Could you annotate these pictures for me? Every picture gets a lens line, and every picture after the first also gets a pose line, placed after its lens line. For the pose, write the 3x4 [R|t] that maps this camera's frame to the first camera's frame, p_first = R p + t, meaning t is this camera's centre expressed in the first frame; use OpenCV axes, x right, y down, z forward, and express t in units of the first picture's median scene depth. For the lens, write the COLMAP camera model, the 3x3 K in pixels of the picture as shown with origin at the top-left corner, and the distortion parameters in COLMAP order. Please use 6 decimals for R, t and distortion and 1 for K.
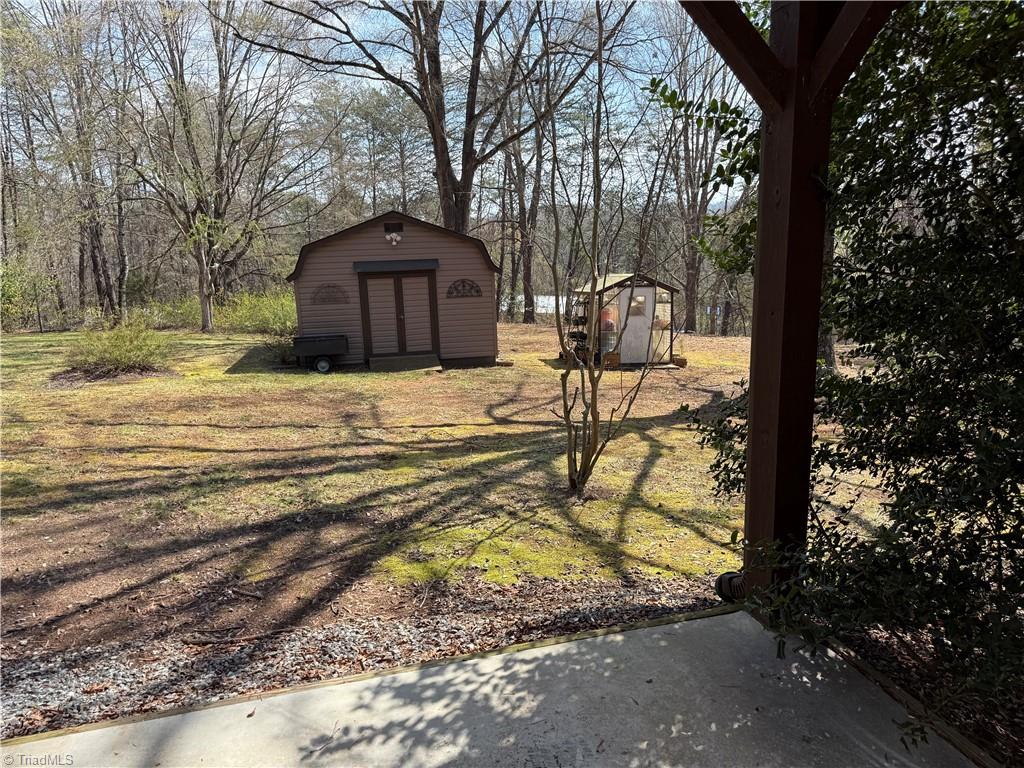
lens RADIAL K [[718.9, 0, 511.9], [0, 718.9, 385.7], [0, 0, 1]] dist [0.007143, 0.000083]
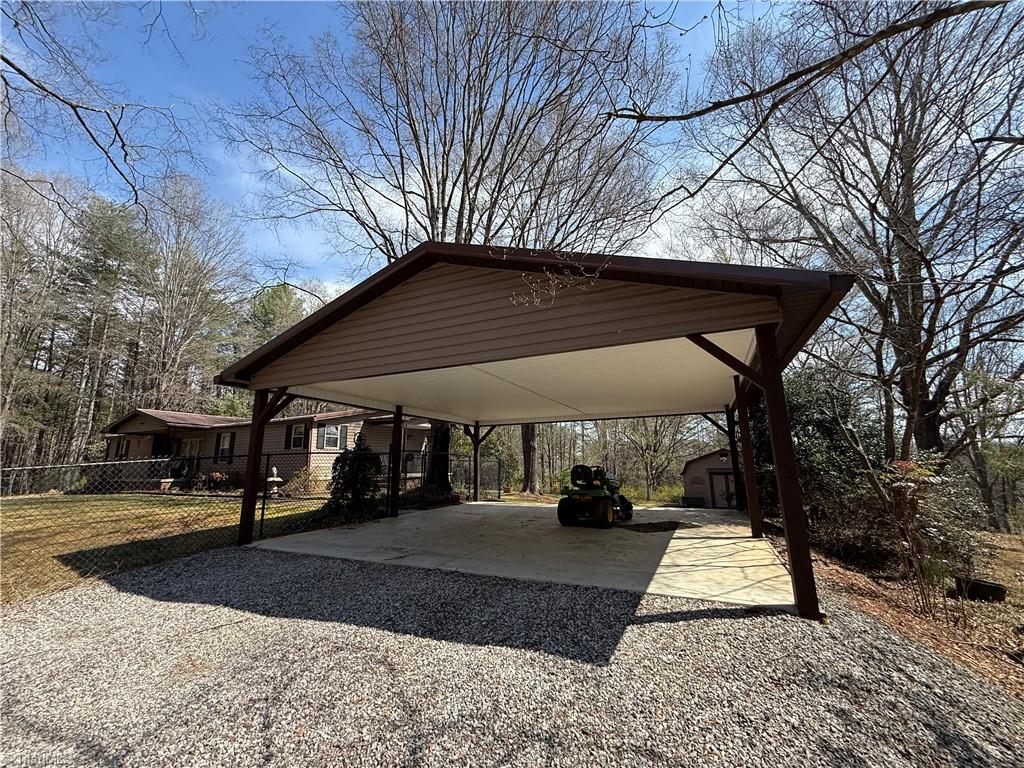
lens RADIAL K [[408.5, 0, 514.2], [0, 408.5, 384.8], [0, 0, 1]] dist [-0.003122, -0.000224]
pose [[0.760677, -0.117038, -0.638492, 0.130419], [-0.136899, 0.932564, -0.334039, 0.076989], [0.634530, 0.341505, 0.693358, -0.318811]]
